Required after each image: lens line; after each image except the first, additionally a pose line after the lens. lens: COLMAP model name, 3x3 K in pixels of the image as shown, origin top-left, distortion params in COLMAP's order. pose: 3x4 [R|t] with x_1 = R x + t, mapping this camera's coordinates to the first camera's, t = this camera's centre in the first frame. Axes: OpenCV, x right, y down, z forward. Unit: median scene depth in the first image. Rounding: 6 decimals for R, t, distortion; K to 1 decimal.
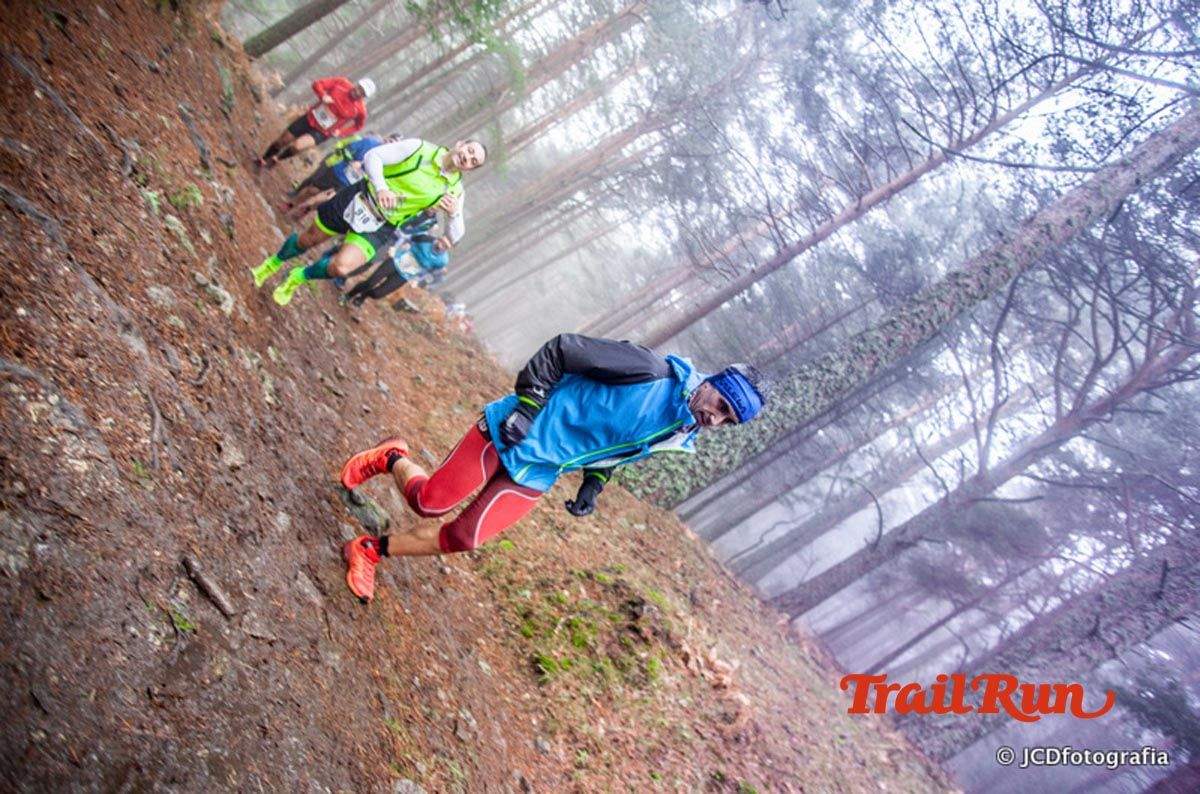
lens RADIAL K [[731.8, 0, 606.6], [0, 731.8, 402.2], [0, 0, 1]] dist [-0.092303, 0.049586]
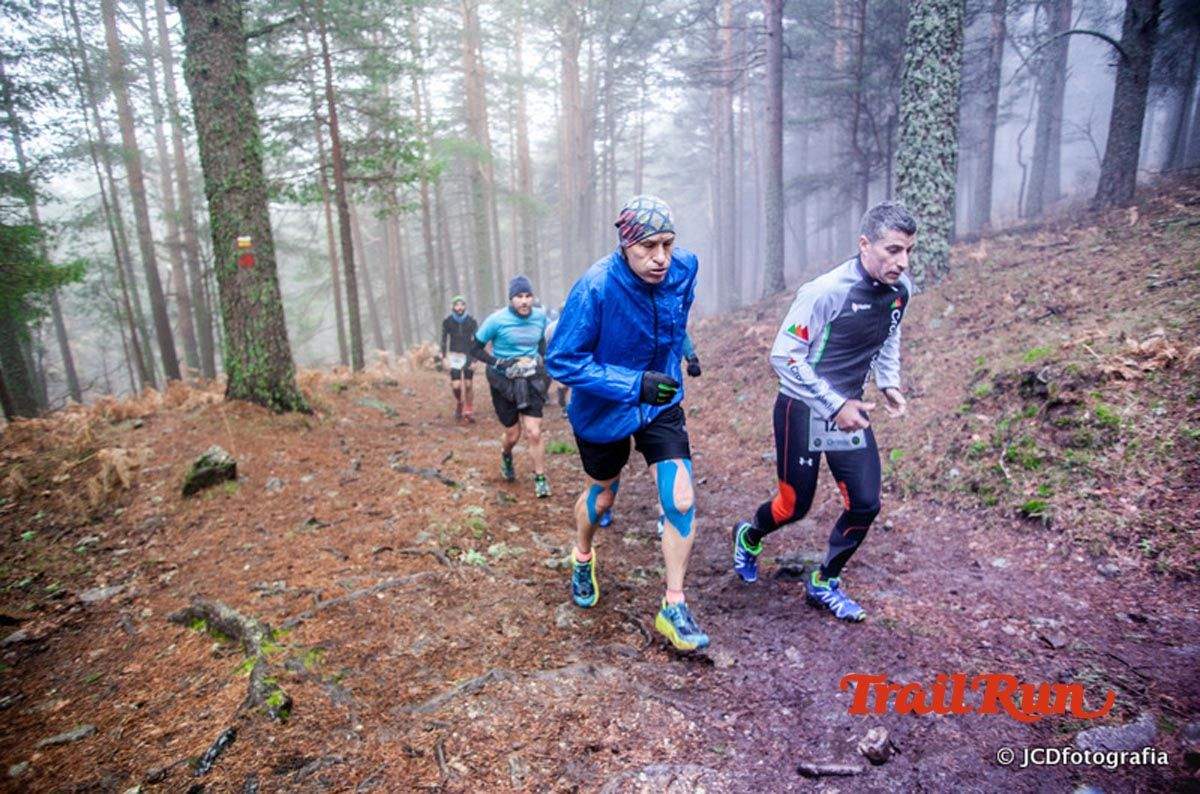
lens RADIAL K [[731.0, 0, 607.0], [0, 731.0, 406.1], [0, 0, 1]] dist [-0.094035, 0.049664]
pose [[0.492310, -0.806791, -0.326679, 0.054054], [0.838352, 0.540445, -0.071316, -0.123017], [0.234089, -0.238762, 0.942441, -0.026752]]
